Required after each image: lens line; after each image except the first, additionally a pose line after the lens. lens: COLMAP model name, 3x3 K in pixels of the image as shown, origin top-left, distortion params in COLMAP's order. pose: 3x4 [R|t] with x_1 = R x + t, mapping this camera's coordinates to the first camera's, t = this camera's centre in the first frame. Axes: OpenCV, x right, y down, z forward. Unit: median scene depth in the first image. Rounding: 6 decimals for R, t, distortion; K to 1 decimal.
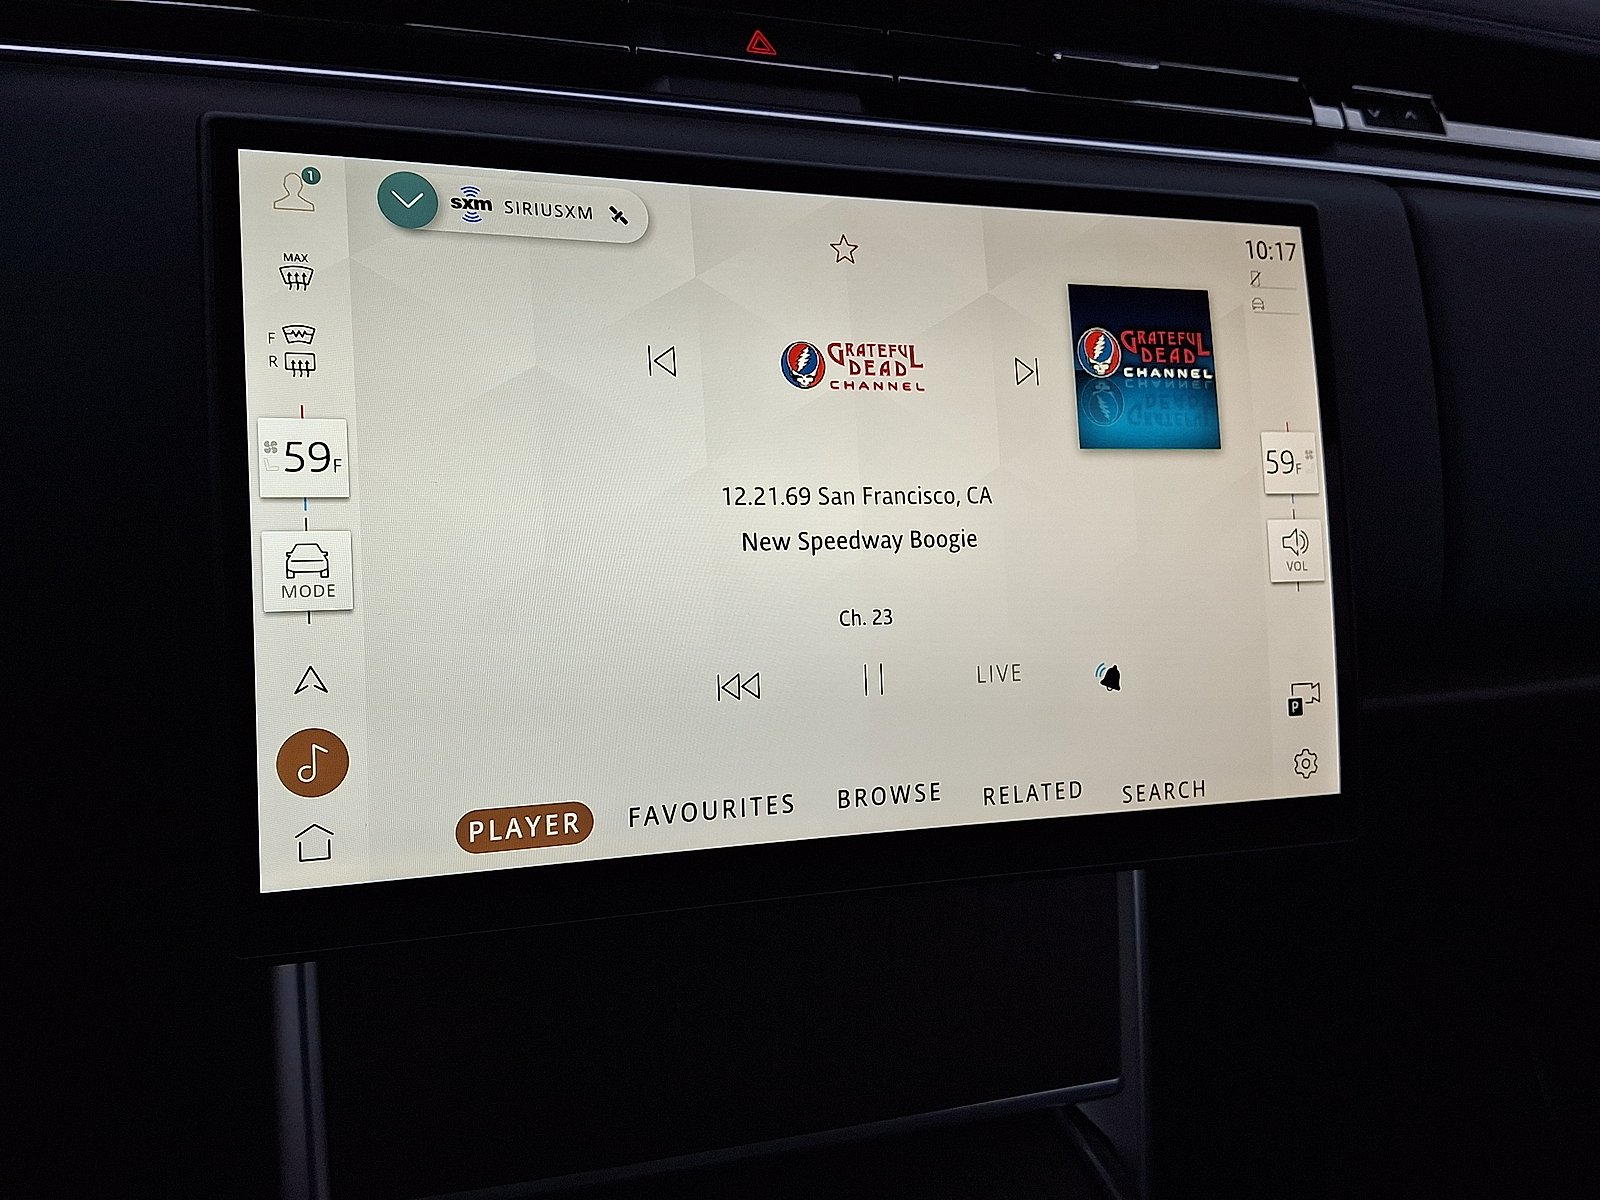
lens RADIAL K [[1198.1, 0, 796.1], [0, 1198.1, 596.2], [0, 0, 1]] dist [0.051152, -0.102056]
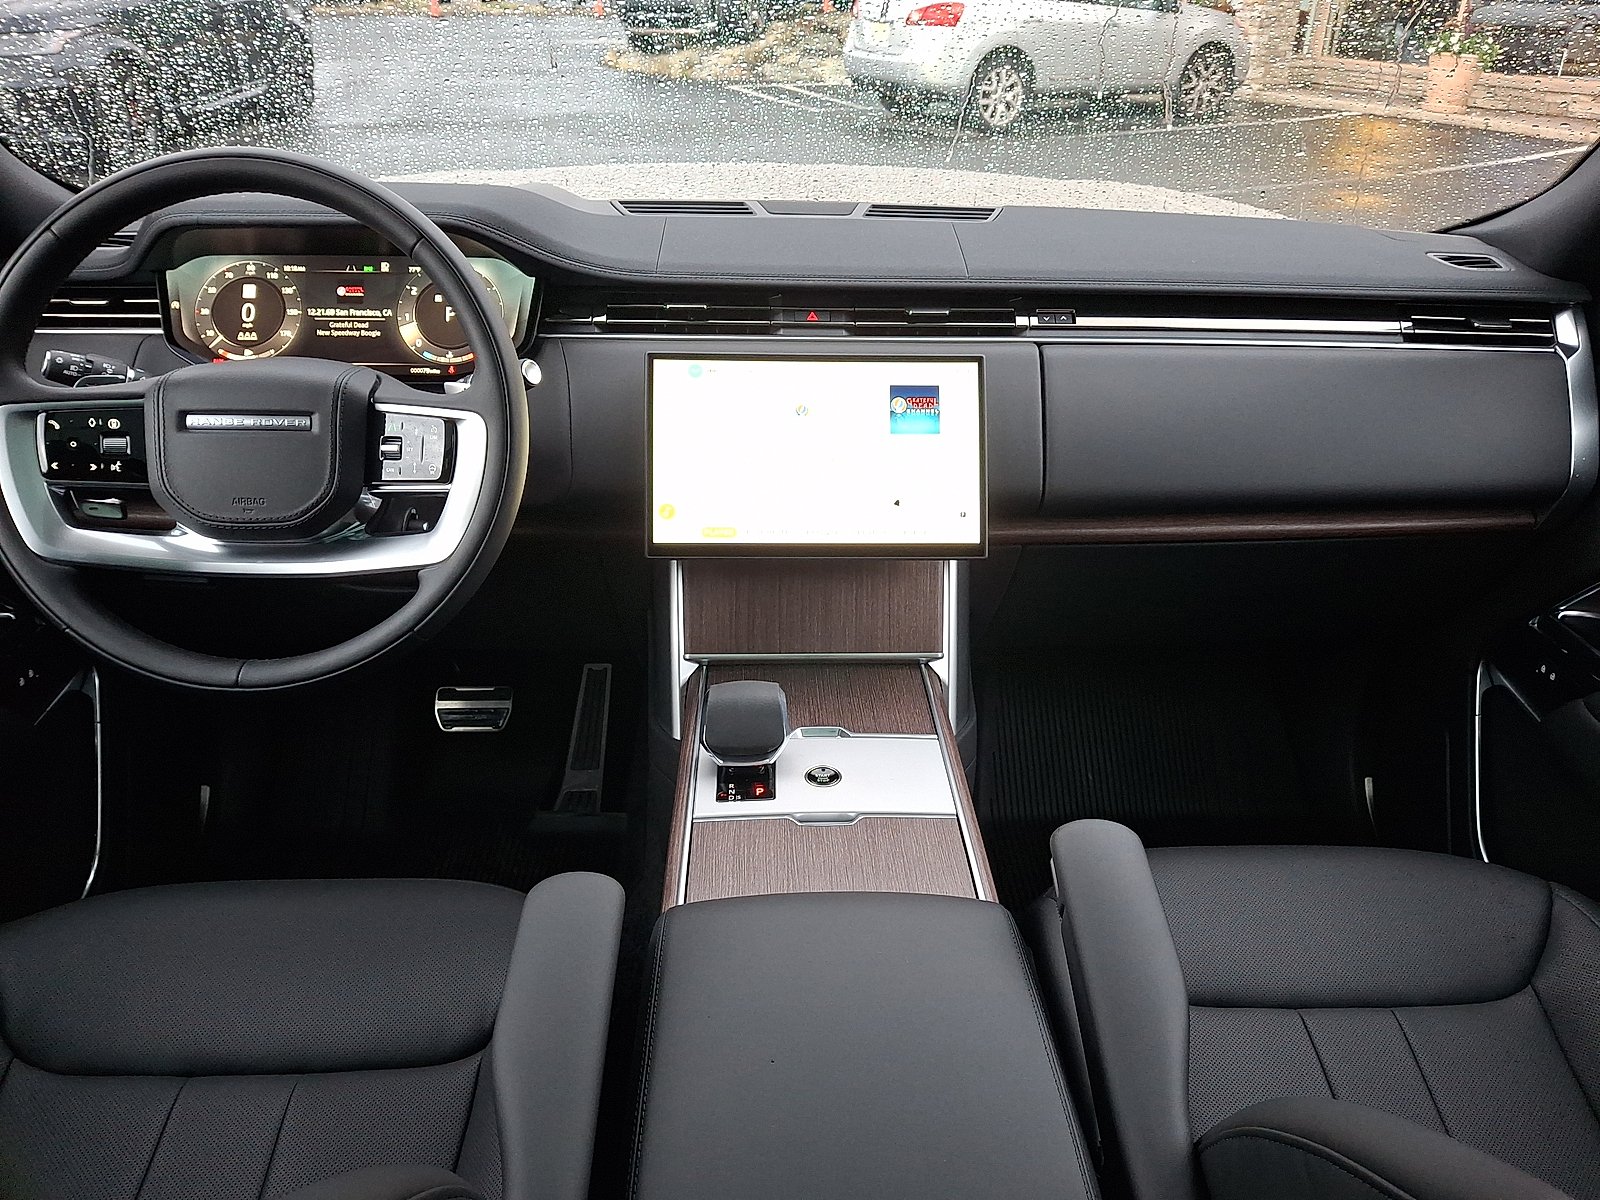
lens RADIAL K [[1198.1, 0, 800.3], [0, 1198.1, 605.1], [0, 0, 1]] dist [0.051152, -0.102056]
pose [[0.955248, -0.013469, -0.295499, 0.933127], [-0.024540, 0.991911, -0.124540, 0.724992], [0.294786, 0.126218, 0.947191, -2.020102]]
